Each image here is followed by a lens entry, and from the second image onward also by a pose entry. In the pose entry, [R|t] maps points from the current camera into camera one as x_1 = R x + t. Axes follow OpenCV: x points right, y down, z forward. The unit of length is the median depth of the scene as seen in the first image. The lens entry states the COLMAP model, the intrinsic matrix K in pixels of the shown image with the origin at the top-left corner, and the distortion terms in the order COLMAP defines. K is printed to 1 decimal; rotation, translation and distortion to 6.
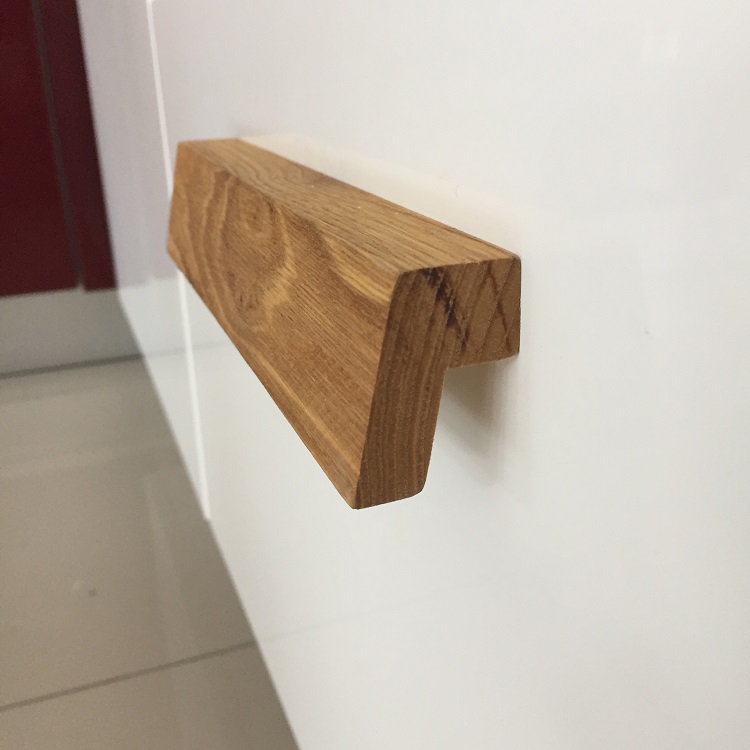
lens RADIAL K [[888.6, 0, 375.0], [0, 888.6, 375.0], [0, 0, 1]] dist [0.058370, 0.013427]
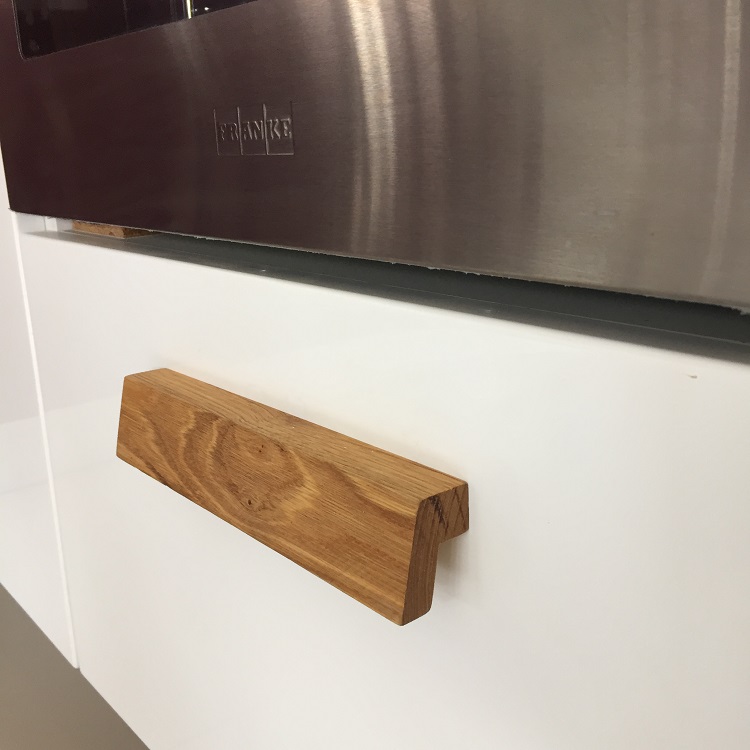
lens RADIAL K [[888.6, 0, 375.0], [0, 888.6, 375.0], [0, 0, 1]] dist [0.058370, 0.013427]
pose [[0.944898, -0.086427, 0.315751, -0.562507], [0.120204, 0.988745, -0.089078, -0.190795], [-0.304499, 0.122124, 0.944651, -0.745469]]
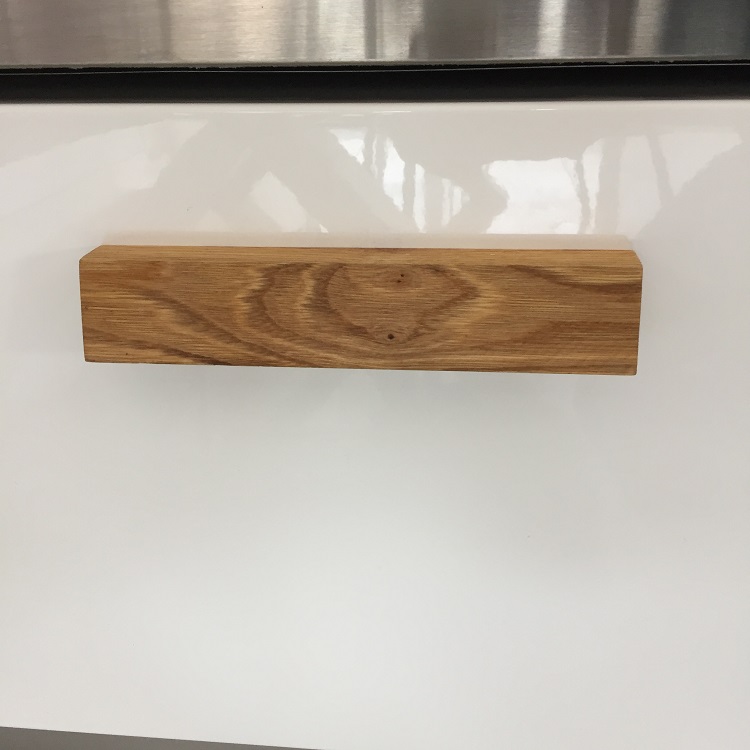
lens RADIAL K [[888.6, 0, 375.0], [0, 888.6, 375.0], [0, 0, 1]] dist [0.058370, 0.013427]
pose [[0.431251, -0.362827, 0.826062, -1.941164], [0.324138, 0.916755, 0.233443, -0.525288], [-0.841996, 0.167085, 0.512958, 0.358940]]
